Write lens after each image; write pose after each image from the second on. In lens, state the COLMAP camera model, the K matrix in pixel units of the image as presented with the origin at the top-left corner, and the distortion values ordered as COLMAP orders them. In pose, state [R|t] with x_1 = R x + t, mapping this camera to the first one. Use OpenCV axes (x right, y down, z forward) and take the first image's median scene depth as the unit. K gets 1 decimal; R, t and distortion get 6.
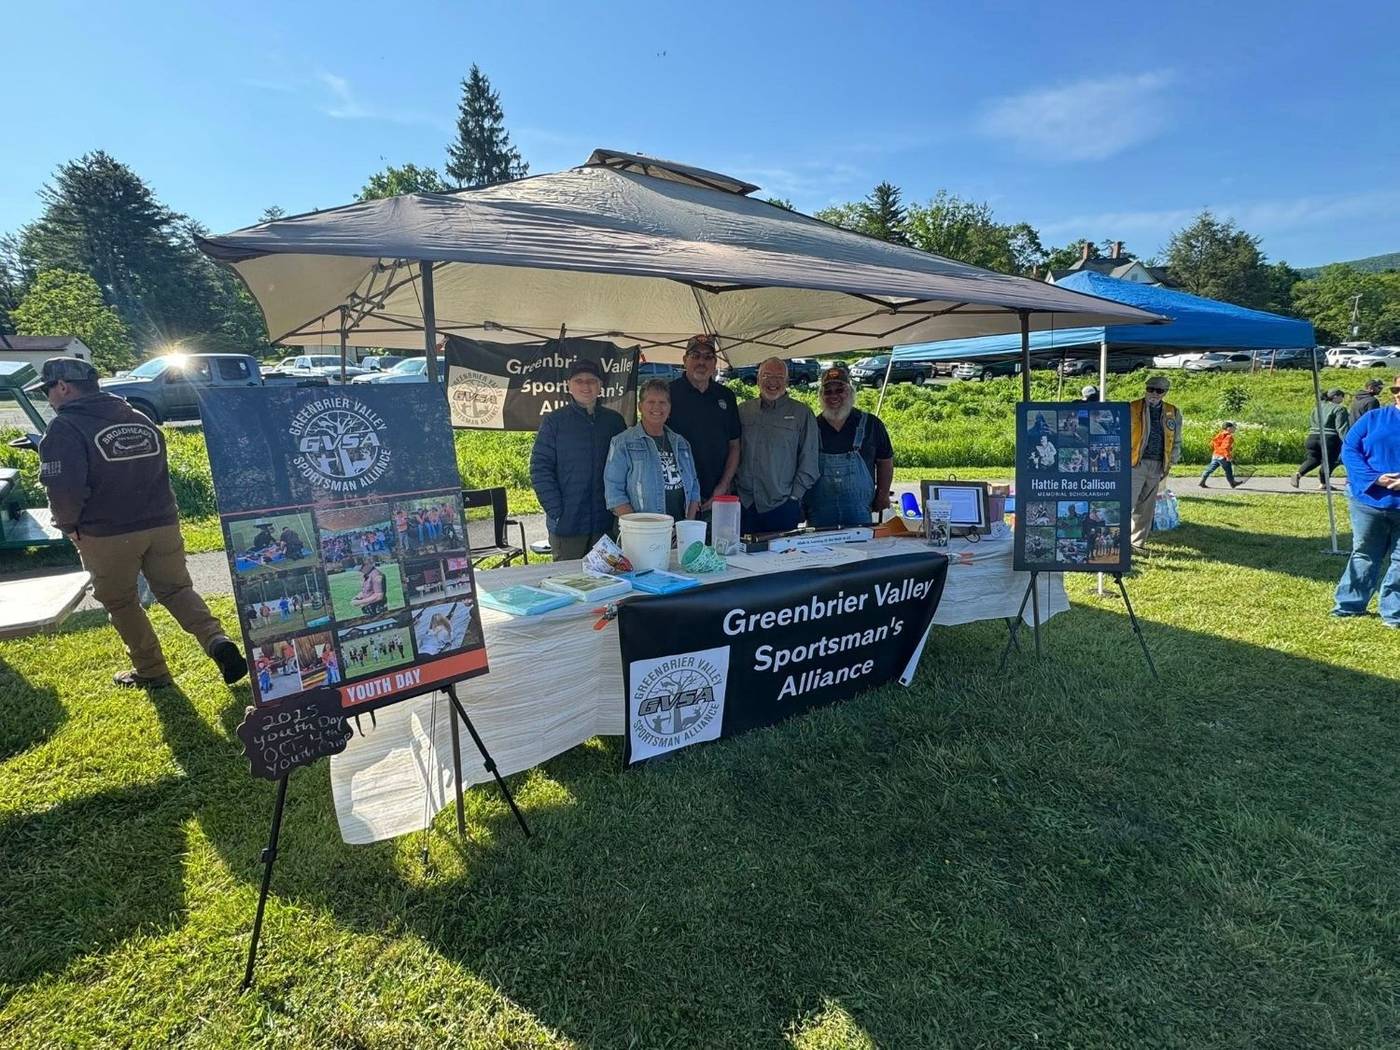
lens RADIAL K [[662.3, 0, 695.0], [0, 662.3, 522.1], [0, 0, 1]] dist [0.002612, 0.000494]
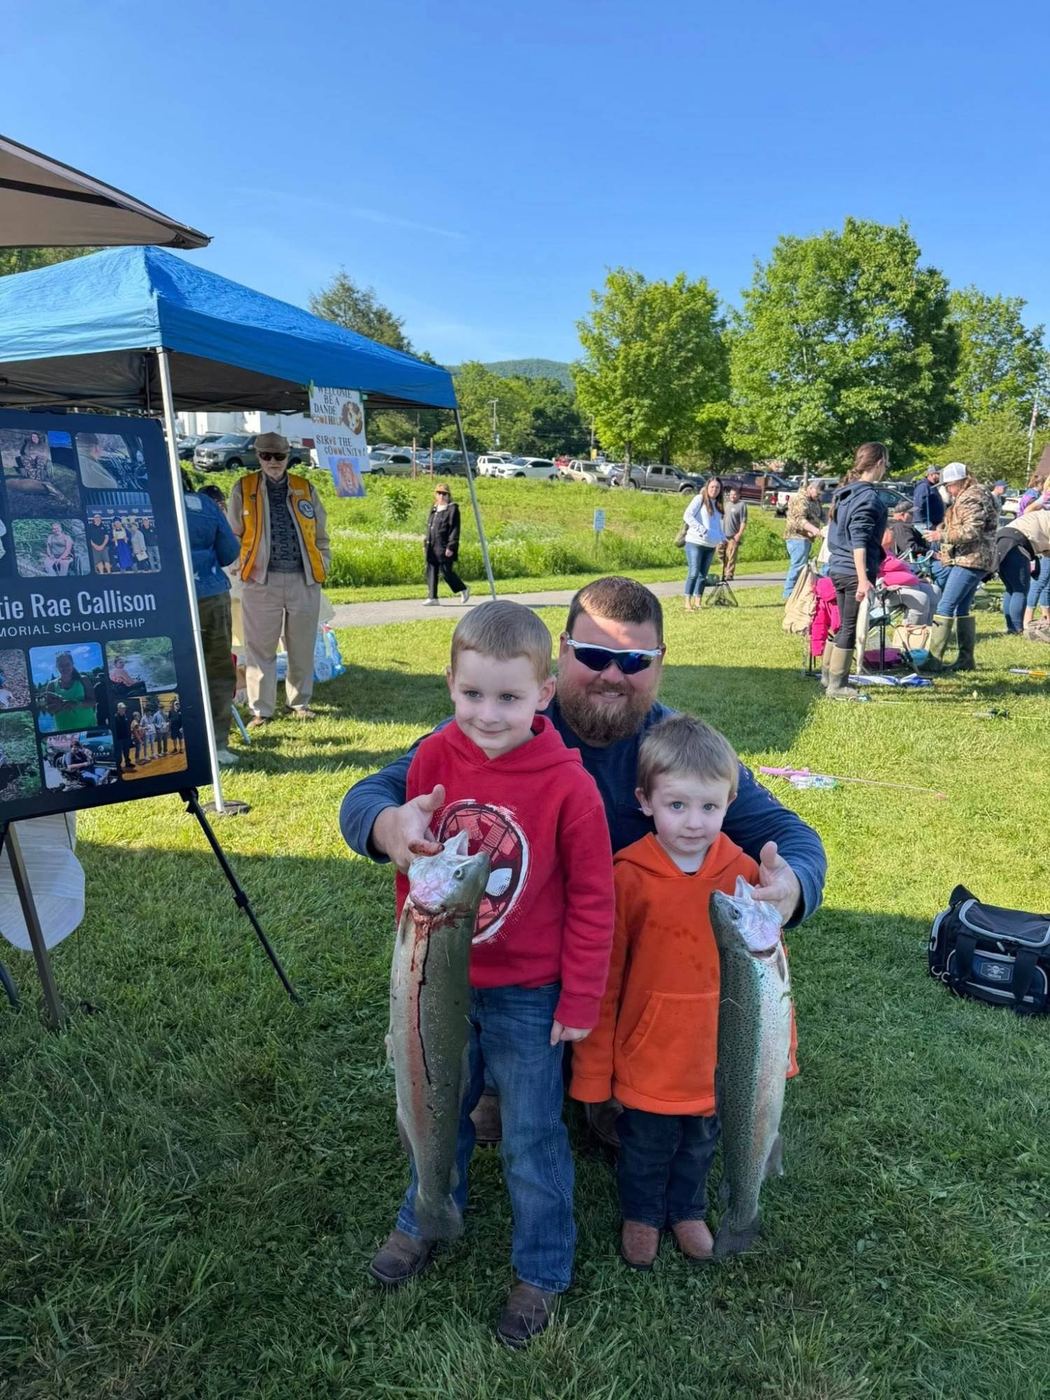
lens RADIAL K [[662.3, 0, 527.1], [0, 662.3, 699.2], [0, 0, 1]] dist [0.002612, 0.000494]
pose [[0.692730, -0.136608, 0.708140, 0.463555], [0.118570, 0.990108, 0.075013, 0.006627], [-0.711383, 0.032001, 0.702076, 0.484520]]
